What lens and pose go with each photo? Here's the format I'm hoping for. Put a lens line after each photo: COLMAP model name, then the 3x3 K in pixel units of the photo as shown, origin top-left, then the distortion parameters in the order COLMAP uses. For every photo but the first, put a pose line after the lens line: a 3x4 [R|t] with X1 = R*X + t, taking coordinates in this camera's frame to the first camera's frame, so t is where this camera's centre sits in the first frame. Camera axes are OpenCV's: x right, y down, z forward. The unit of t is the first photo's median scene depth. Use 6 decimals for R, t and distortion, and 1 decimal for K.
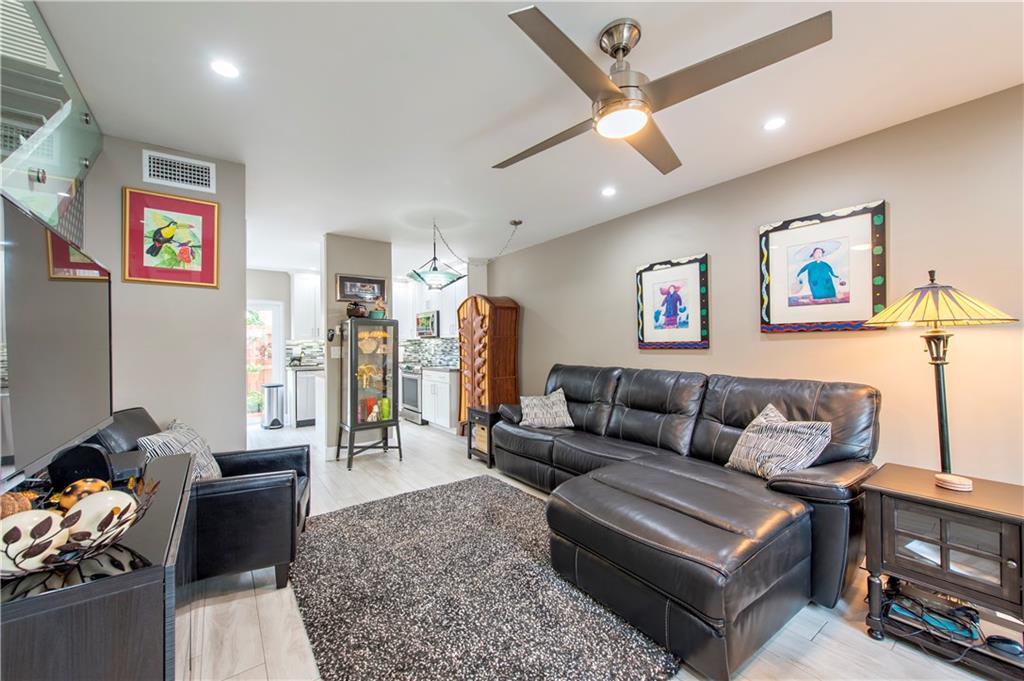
lens RADIAL K [[395.1, 0, 511.4], [0, 395.1, 341.8], [0, 0, 1]] dist [0.005906, -0.002614]
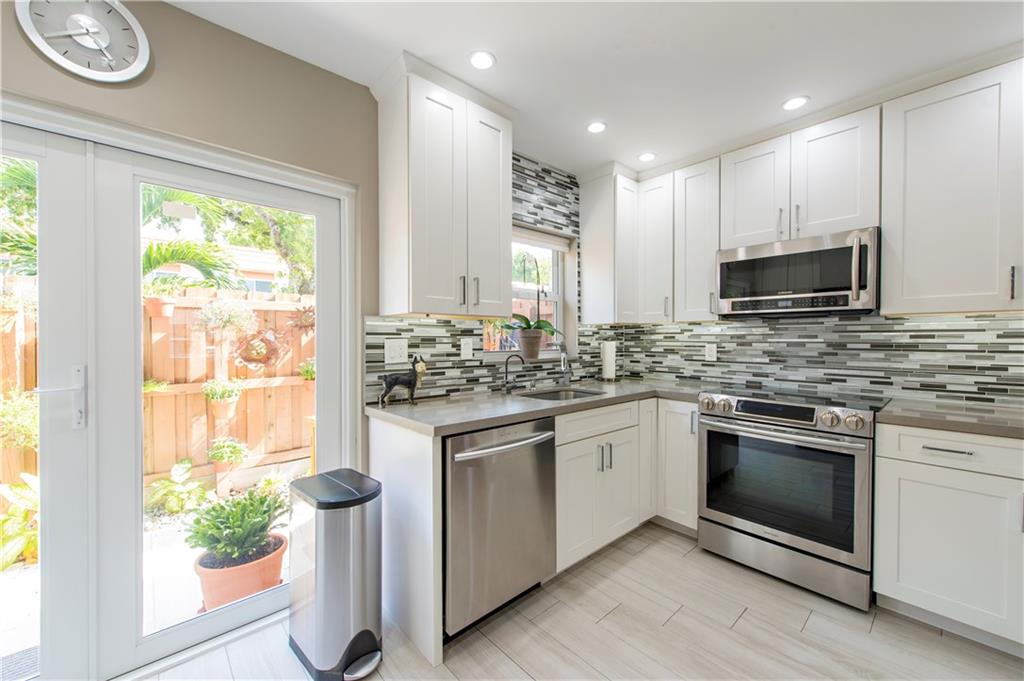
lens RADIAL K [[395.1, 0, 516.1], [0, 395.1, 341.3], [0, 0, 1]] dist [0.005906, -0.002614]
pose [[0.995073, 0.009030, 0.098729, -1.075878], [-0.010321, 0.999868, 0.012568, 0.021383], [-0.098602, -0.013525, 0.995035, 1.533981]]
